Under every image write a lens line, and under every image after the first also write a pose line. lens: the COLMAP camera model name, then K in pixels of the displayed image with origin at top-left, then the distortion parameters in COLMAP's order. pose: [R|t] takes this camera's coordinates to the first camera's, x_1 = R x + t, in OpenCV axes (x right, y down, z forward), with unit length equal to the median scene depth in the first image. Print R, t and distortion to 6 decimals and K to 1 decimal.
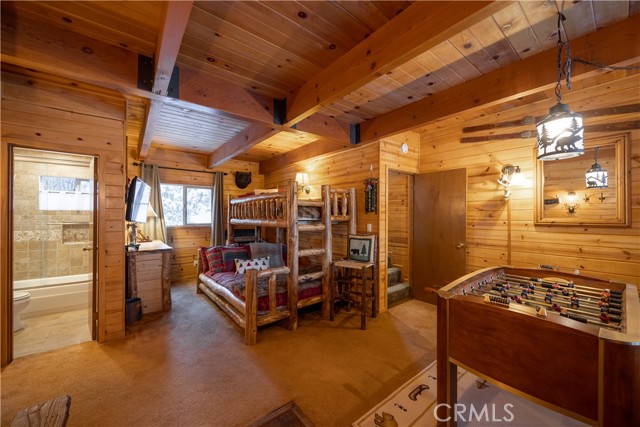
lens RADIAL K [[258.2, 0, 297.4], [0, 258.2, 213.7], [0, 0, 1]] dist [0.004882, -0.001146]
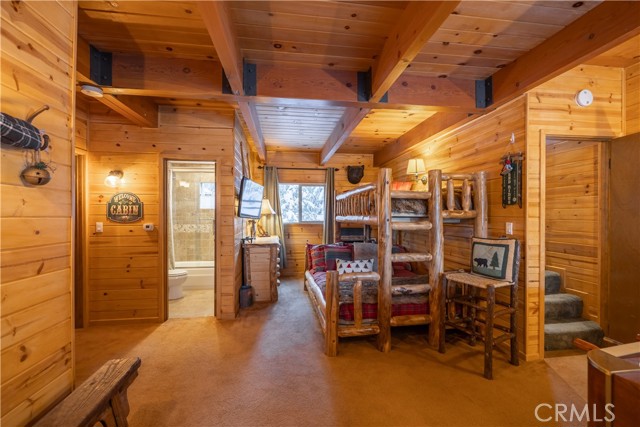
lens RADIAL K [[267.1, 0, 291.0], [0, 267.1, 213.8], [0, 0, 1]] dist [0.007769, -0.000772]
pose [[0.865280, 0.000024, -0.501289, 0.135845], [0.001822, 0.999993, 0.003194, 0.012979], [0.501285, -0.003677, 0.865274, 0.113235]]
